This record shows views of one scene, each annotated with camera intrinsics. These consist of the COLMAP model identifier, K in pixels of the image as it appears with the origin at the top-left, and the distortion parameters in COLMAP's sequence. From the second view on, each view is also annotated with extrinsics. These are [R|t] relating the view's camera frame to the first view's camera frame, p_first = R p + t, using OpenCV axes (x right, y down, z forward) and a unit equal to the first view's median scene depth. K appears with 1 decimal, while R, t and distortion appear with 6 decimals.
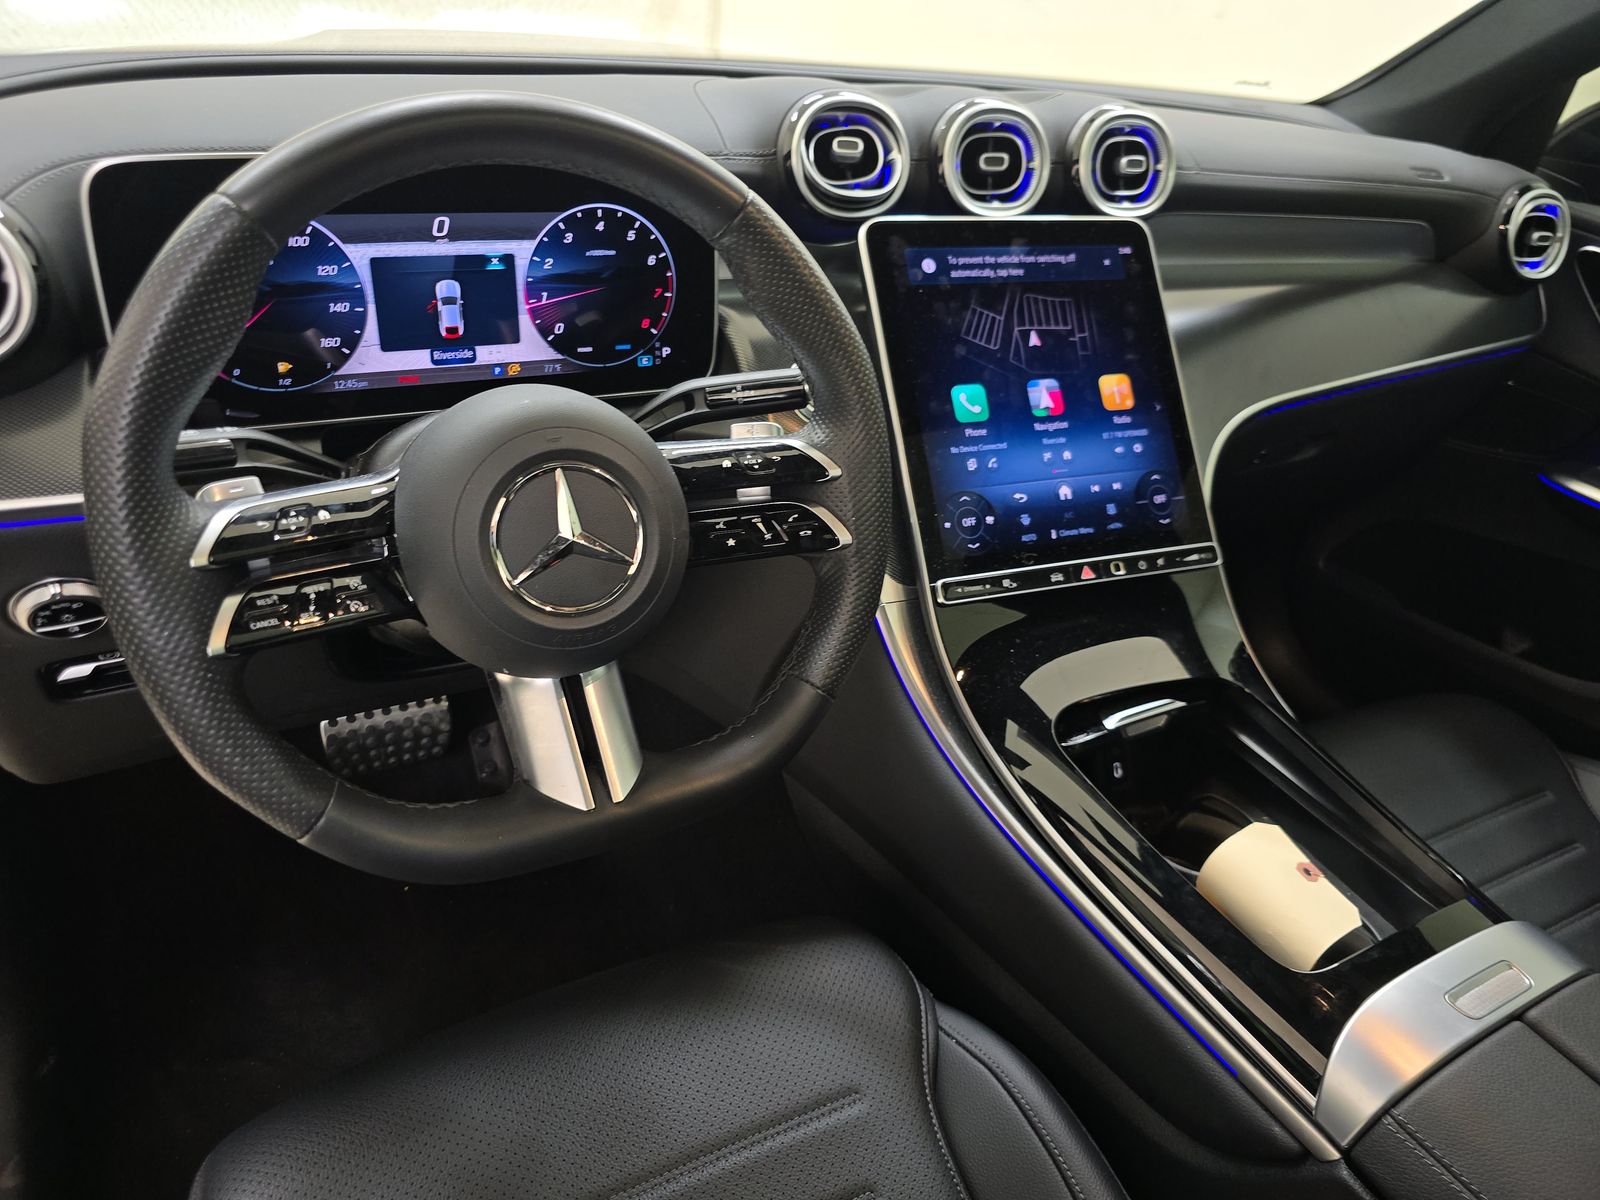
lens RADIAL K [[1099.3, 0, 808.7], [0, 1099.3, 605.1], [0, 0, 1]] dist [0.060073, -0.061334]
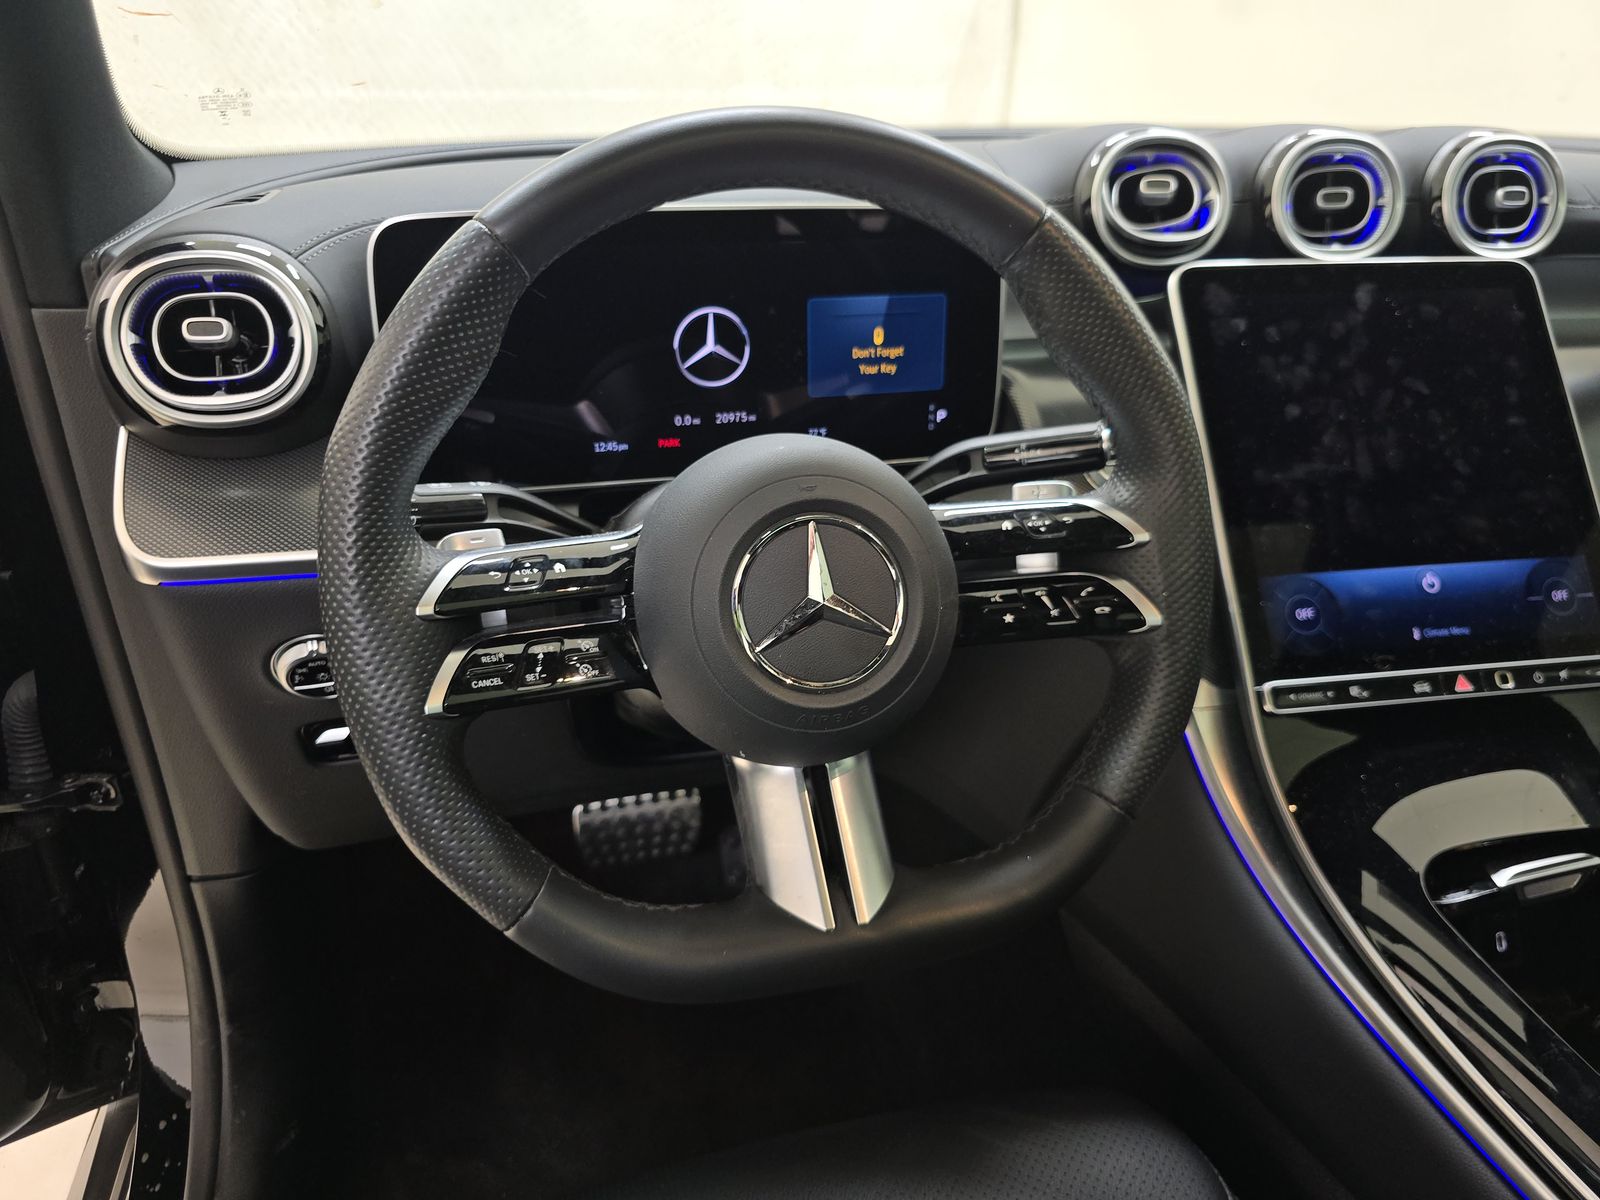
lens RADIAL K [[1117.0, 0, 800.0], [0, 1117.0, 600.0], [0, 0, 1]] dist [0.050626, -0.078250]
pose [[0.969181, 0.024645, -0.245114, -0.015997], [-0.050731, 0.993624, -0.100689, 0.021475], [0.241069, 0.110021, 0.964252, 0.131728]]
